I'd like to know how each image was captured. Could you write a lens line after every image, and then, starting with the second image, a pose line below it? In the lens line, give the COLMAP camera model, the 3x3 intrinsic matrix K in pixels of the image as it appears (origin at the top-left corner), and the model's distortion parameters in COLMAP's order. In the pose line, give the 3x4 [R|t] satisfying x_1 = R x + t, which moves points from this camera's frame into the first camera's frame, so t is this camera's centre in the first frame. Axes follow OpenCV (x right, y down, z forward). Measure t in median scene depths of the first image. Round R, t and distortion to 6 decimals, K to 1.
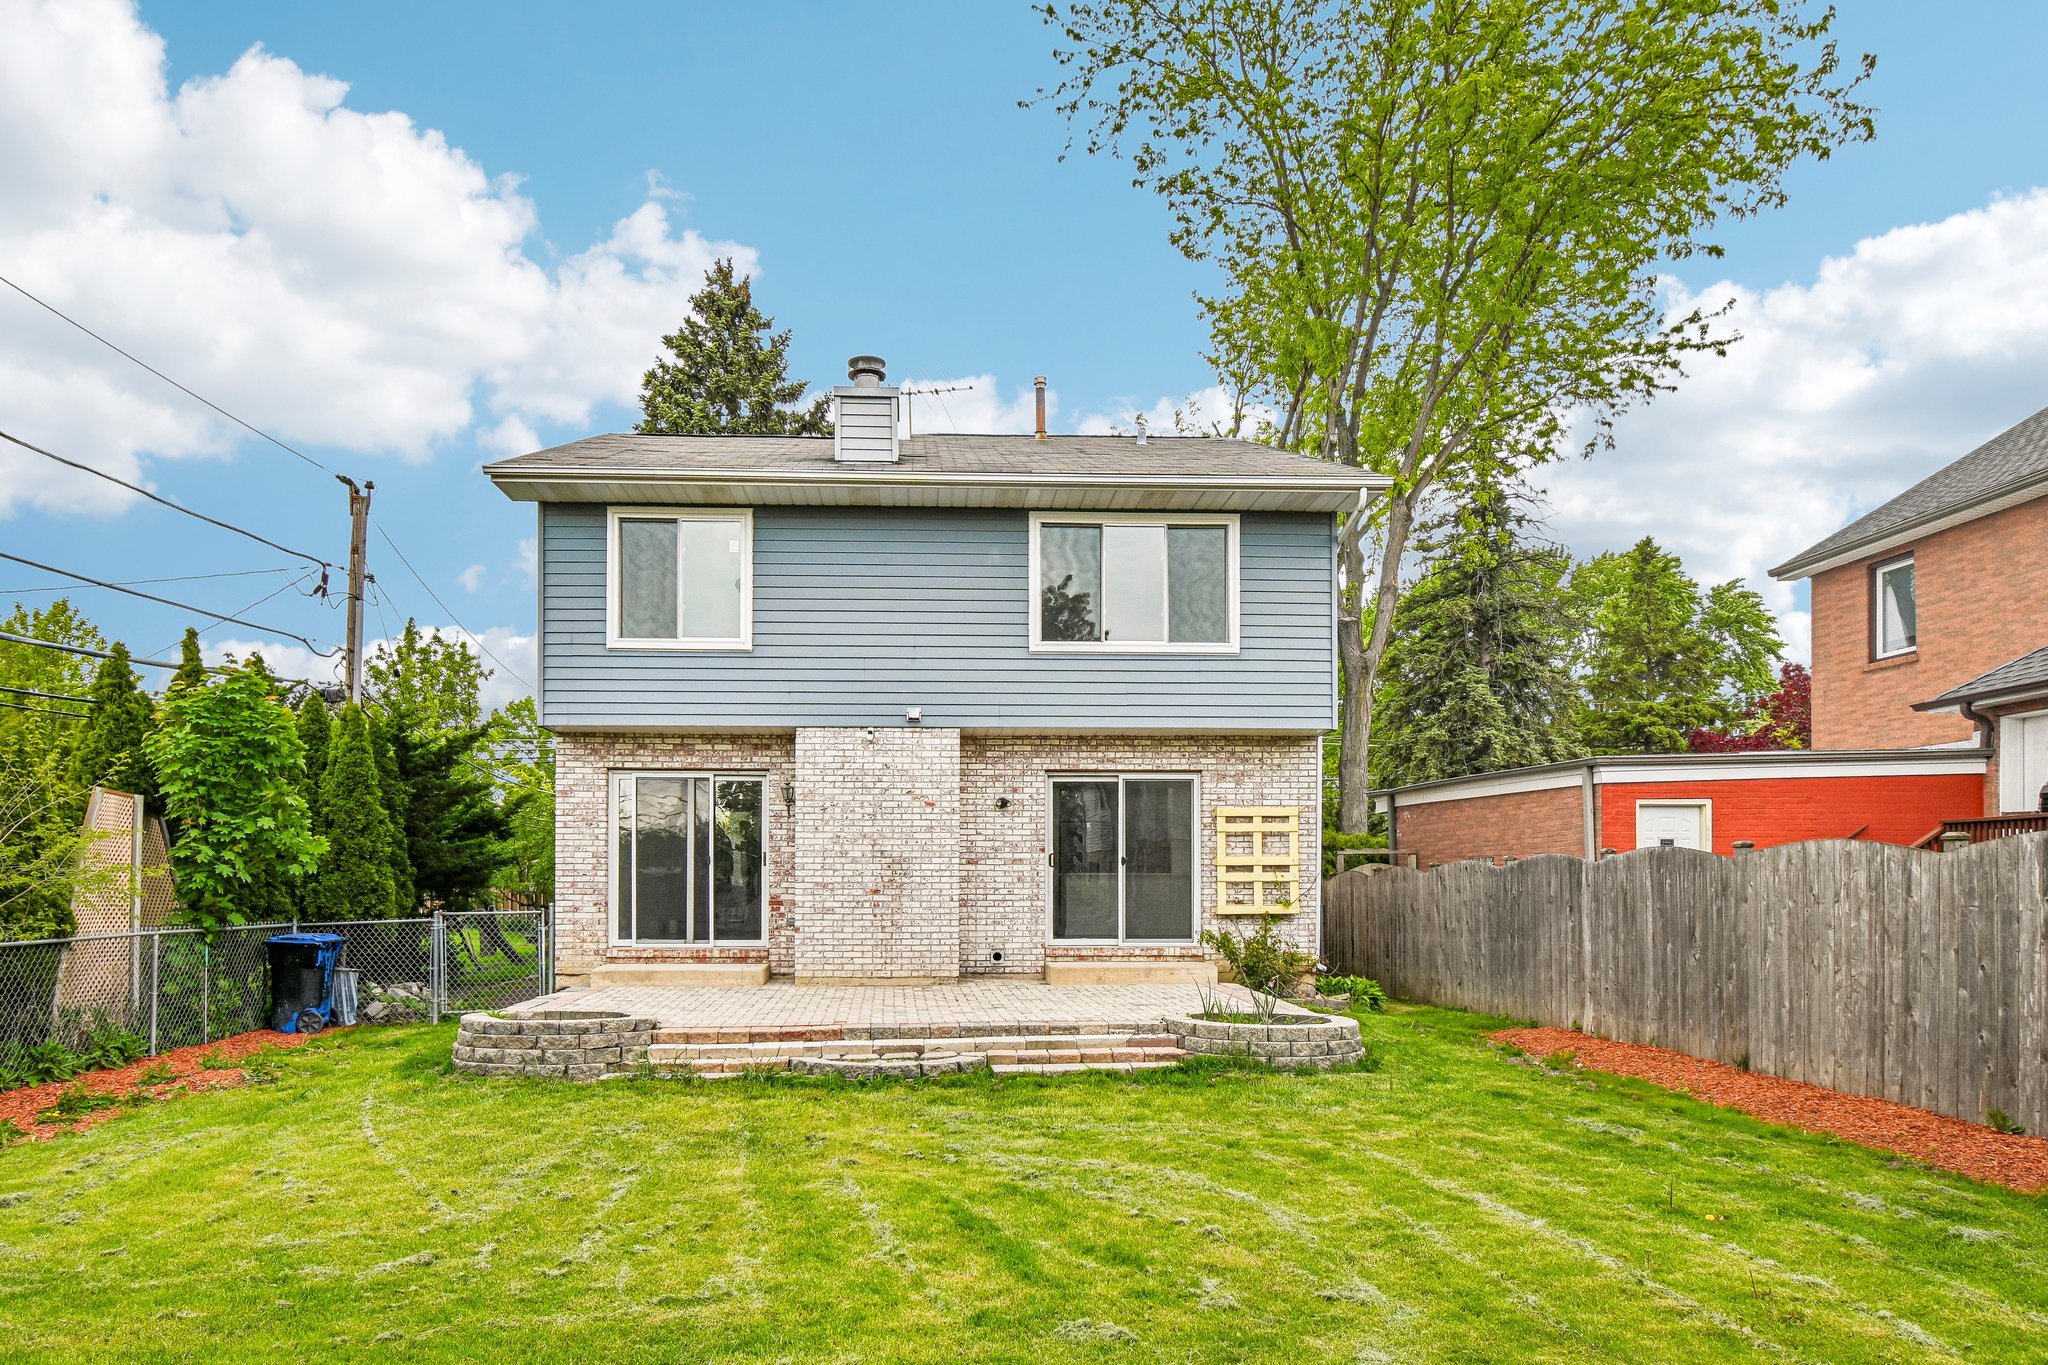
lens RADIAL K [[1251.6, 0, 1001.2], [0, 1251.6, 888.6], [0, 0, 1]] dist [0.005389, -0.020037]
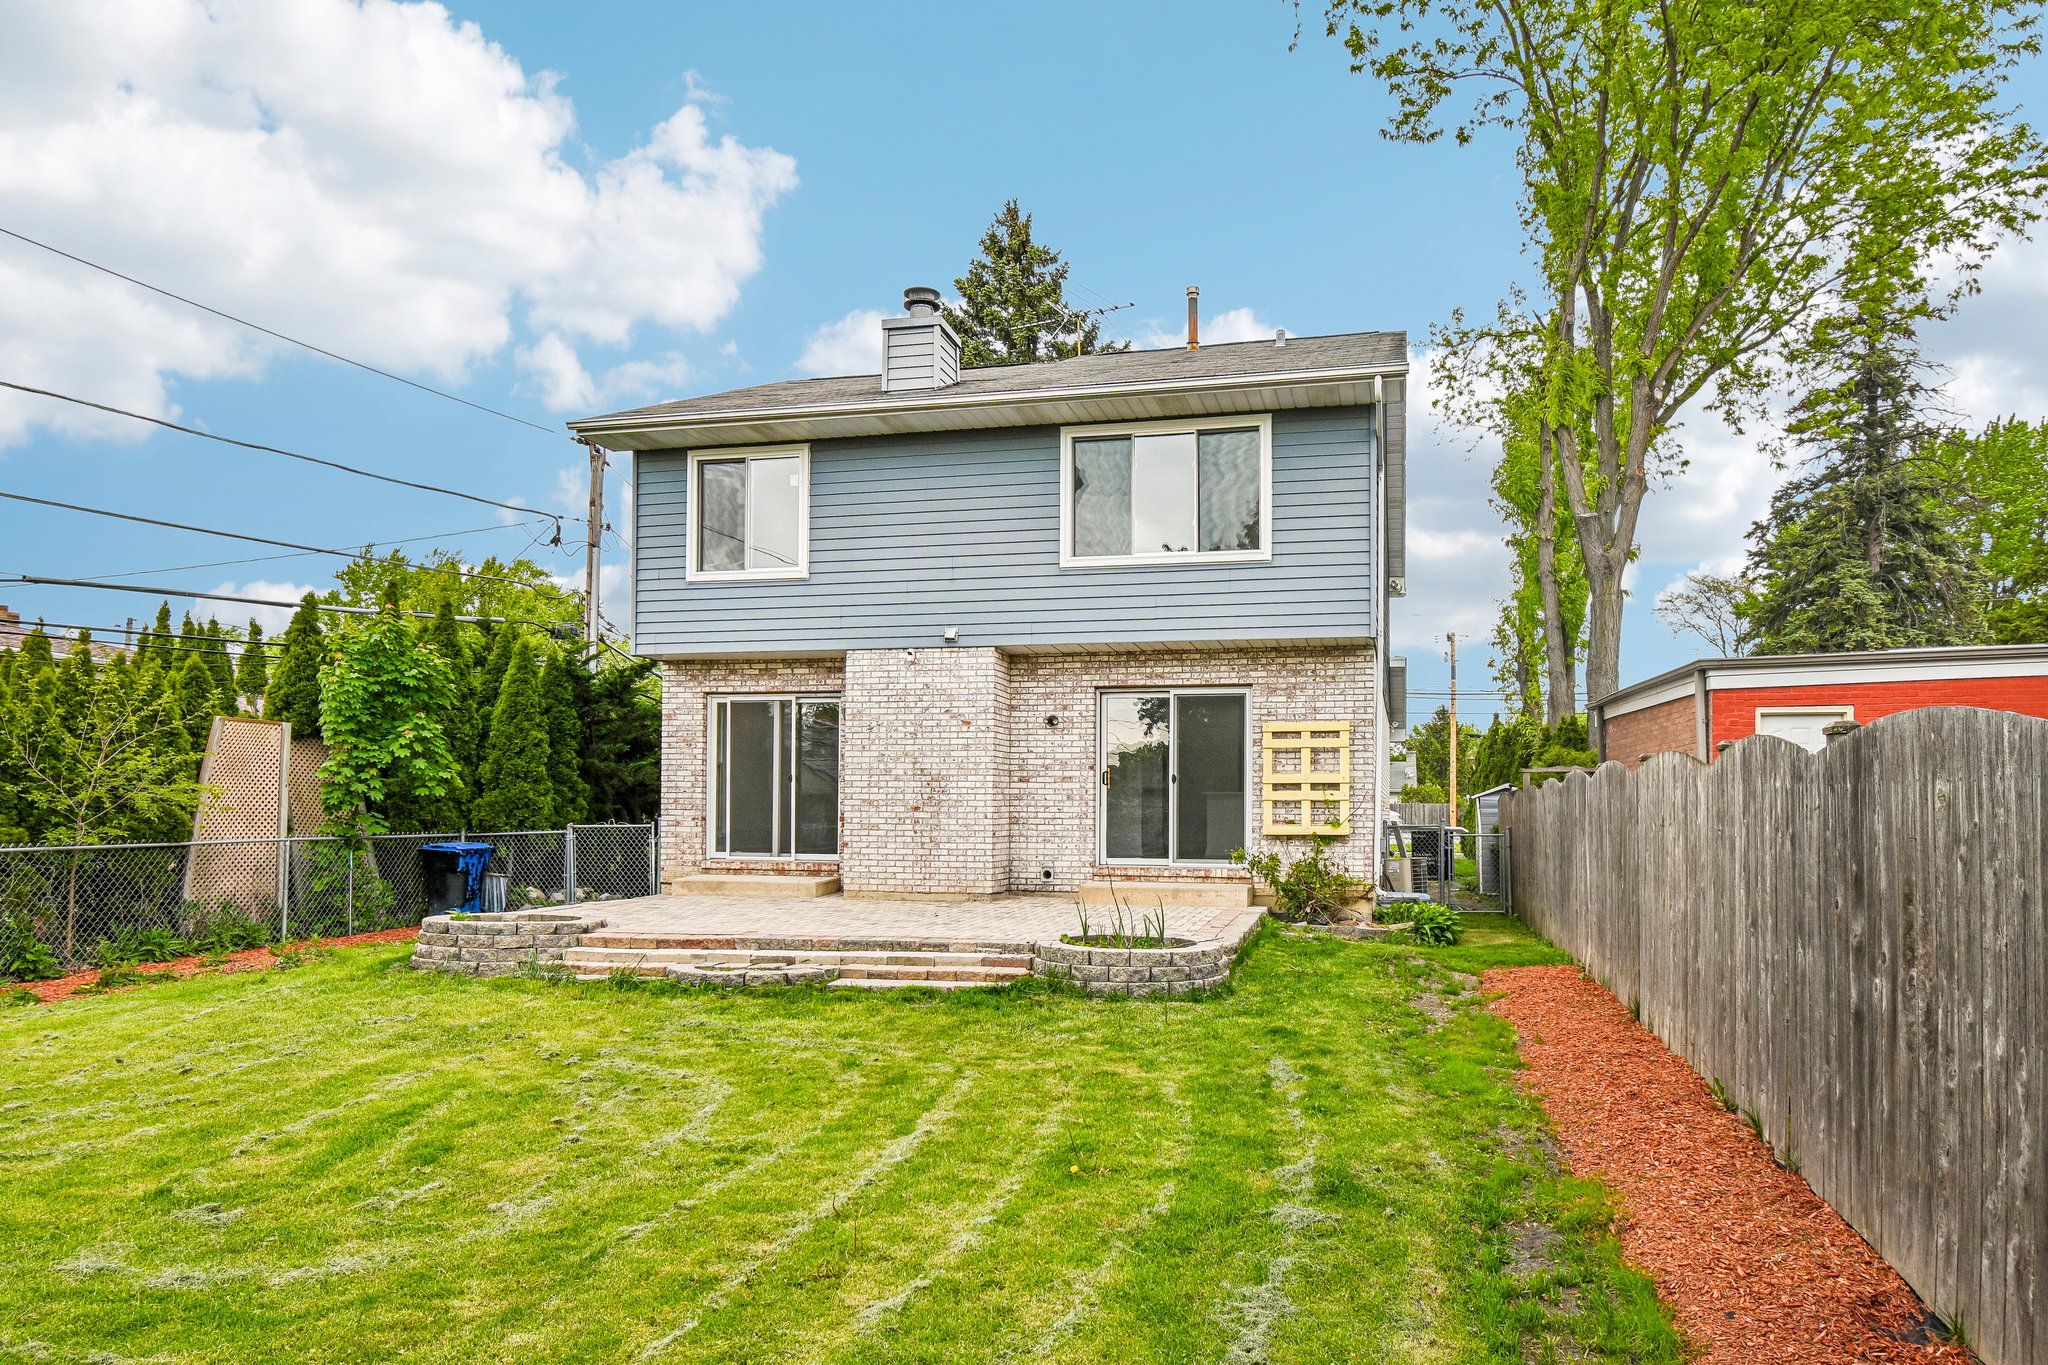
lens RADIAL K [[1251.6, 0, 1126.8], [0, 1251.6, 807.9], [0, 0, 1]] dist [0.005389, -0.020037]
pose [[0.966081, 0.005546, -0.258181, 0.319026], [-0.005757, 0.999983, -0.000061, 0.000790], [0.258176, 0.001545, 0.966097, 0.051936]]
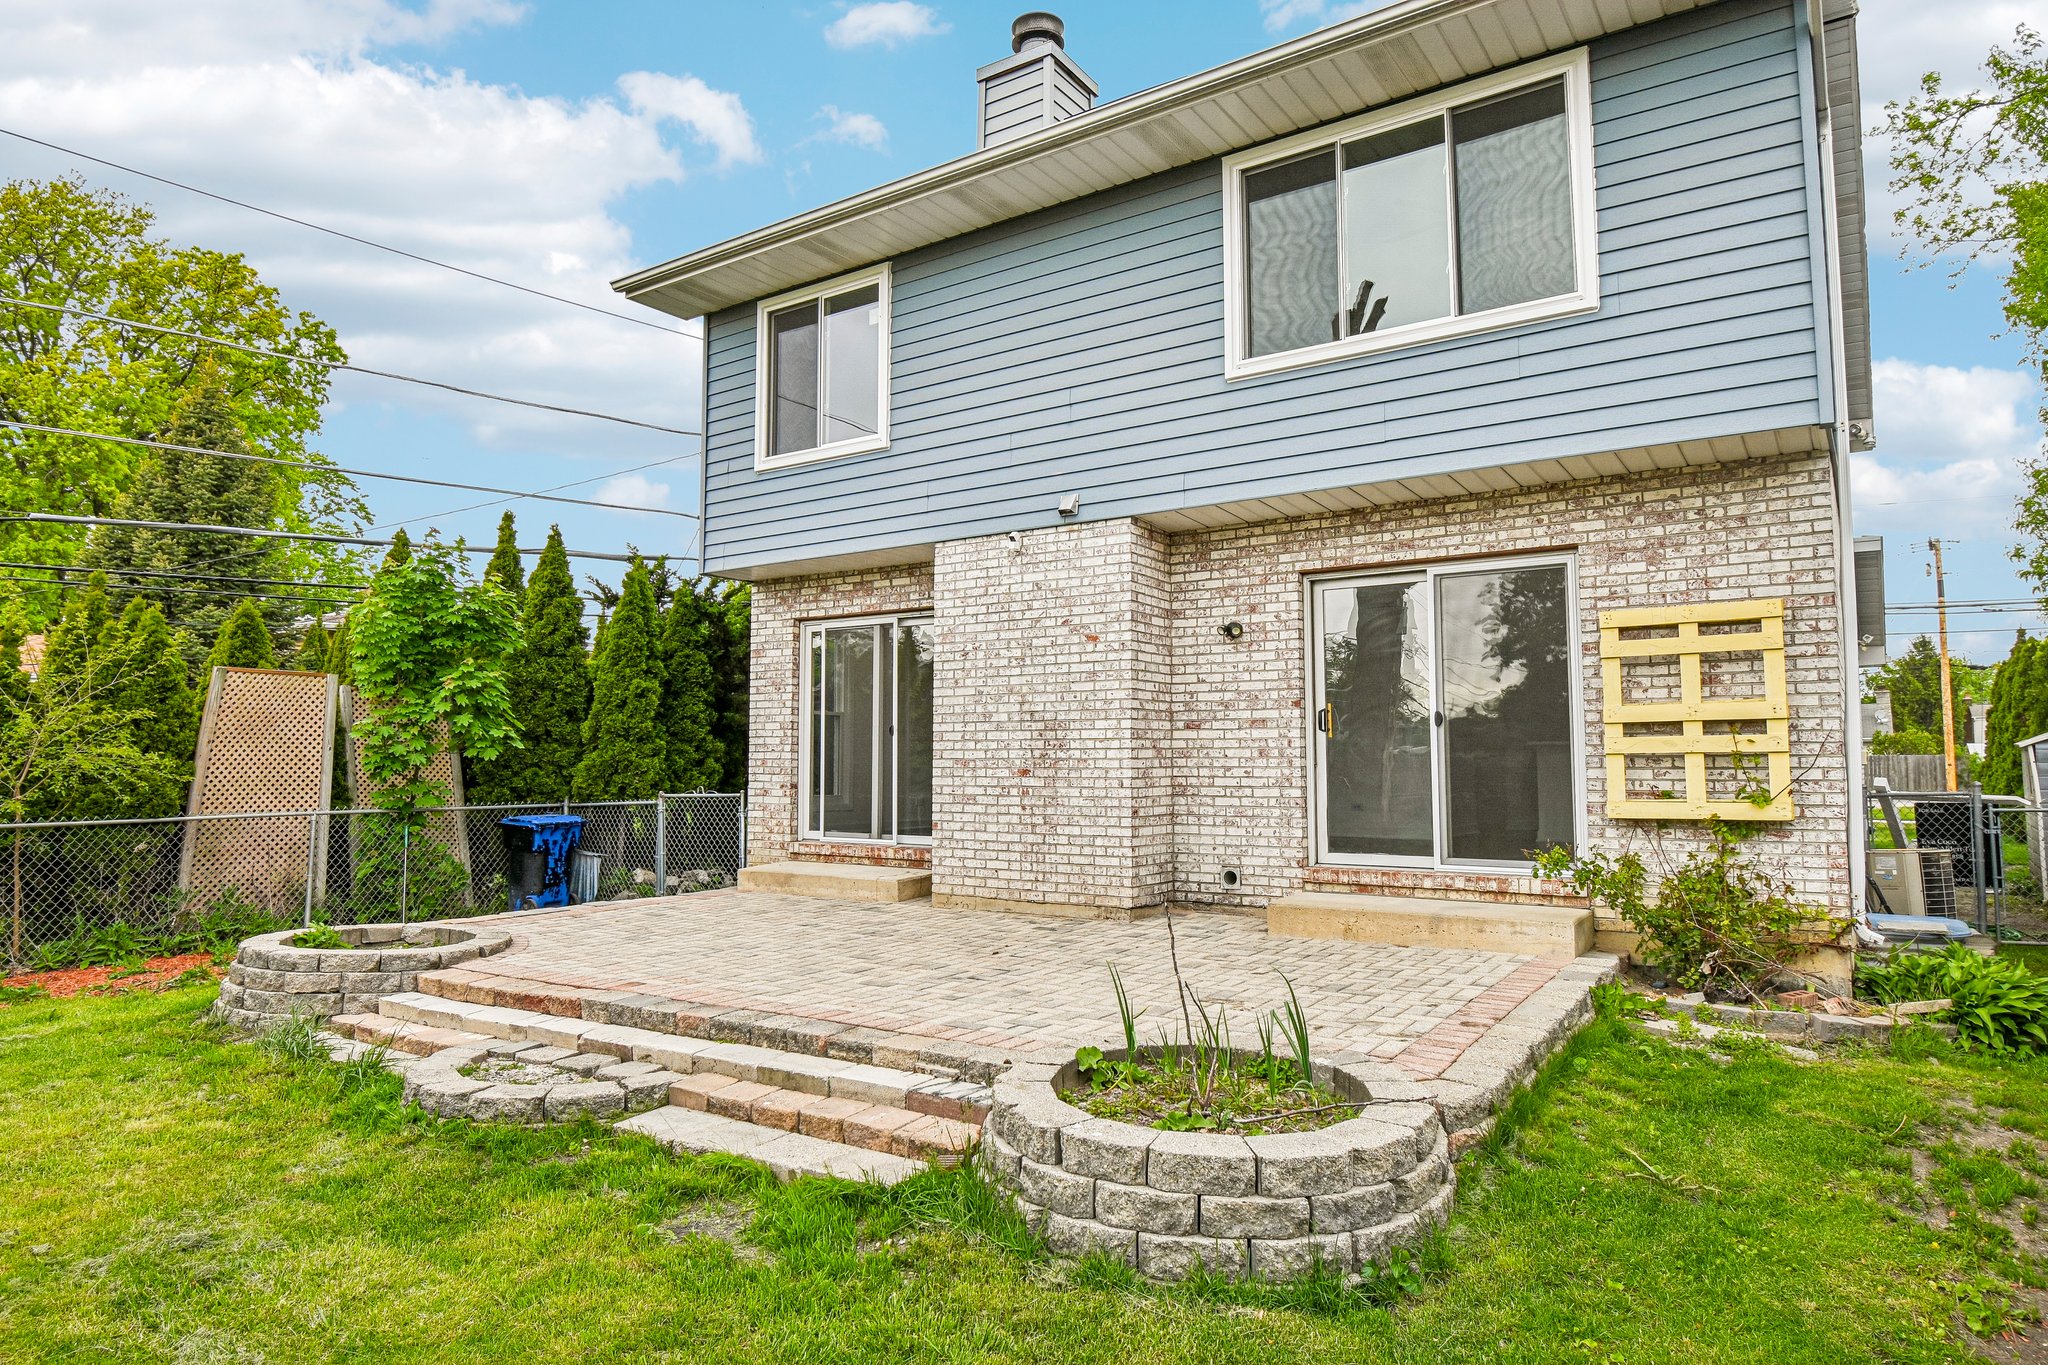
lens RADIAL K [[1251.6, 0, 1003.0], [0, 1251.6, 682.4], [0, 0, 1]] dist [0.005389, -0.020037]
pose [[0.795678, -0.040635, -0.604356, 0.288653], [0.001359, 0.997864, -0.065304, -0.001865], [0.605719, 0.051140, 0.794034, 0.438640]]
